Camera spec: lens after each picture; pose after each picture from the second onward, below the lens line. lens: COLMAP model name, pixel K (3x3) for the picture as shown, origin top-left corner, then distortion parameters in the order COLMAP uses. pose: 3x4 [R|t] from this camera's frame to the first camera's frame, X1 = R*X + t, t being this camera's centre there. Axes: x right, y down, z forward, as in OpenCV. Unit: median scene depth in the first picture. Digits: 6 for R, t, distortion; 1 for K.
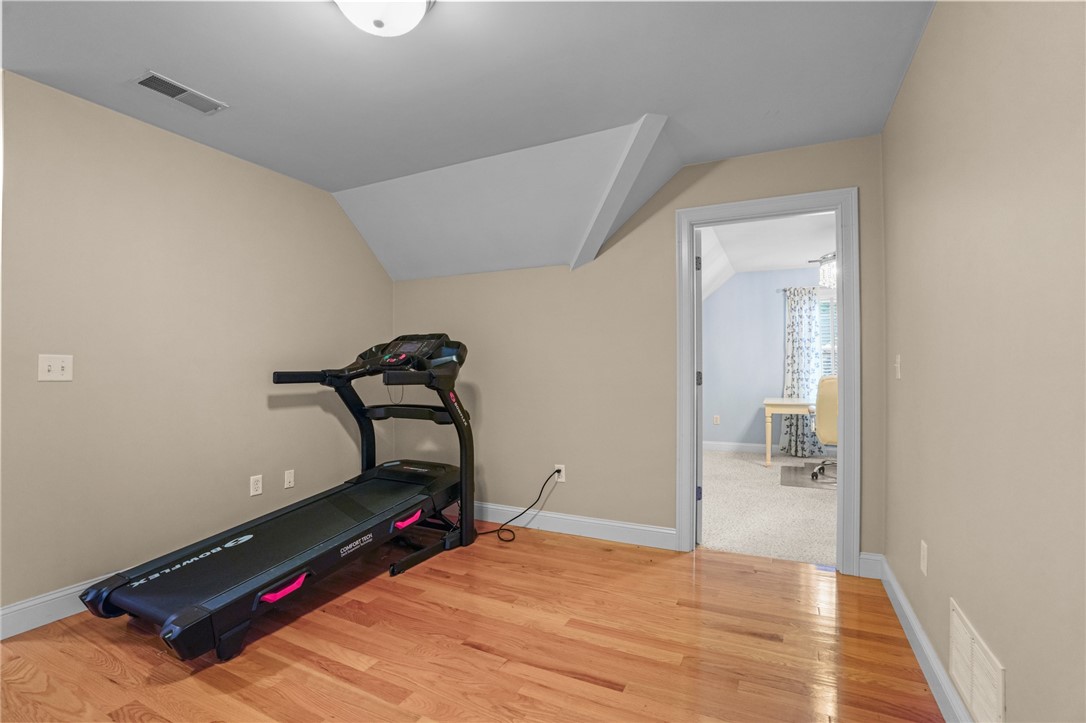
lens RADIAL K [[498.1, 0, 546.8], [0, 498.1, 366.7], [0, 0, 1]] dist [-0.063356, 0.022504]
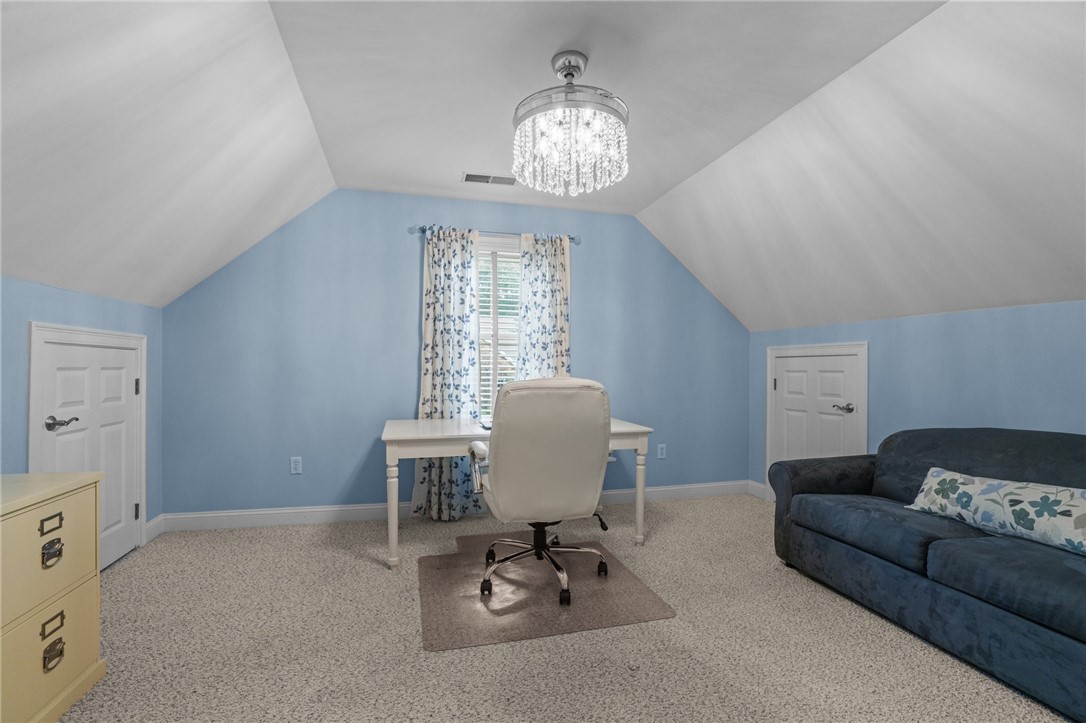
lens RADIAL K [[498.1, 0, 547.3], [0, 498.1, 364.2], [0, 0, 1]] dist [-0.063356, 0.022504]
pose [[0.746427, 0.009910, 0.665394, 0.218089], [-0.008111, 0.999950, -0.005794, 0.002620], [-0.665418, -0.001073, 0.746470, 0.487317]]
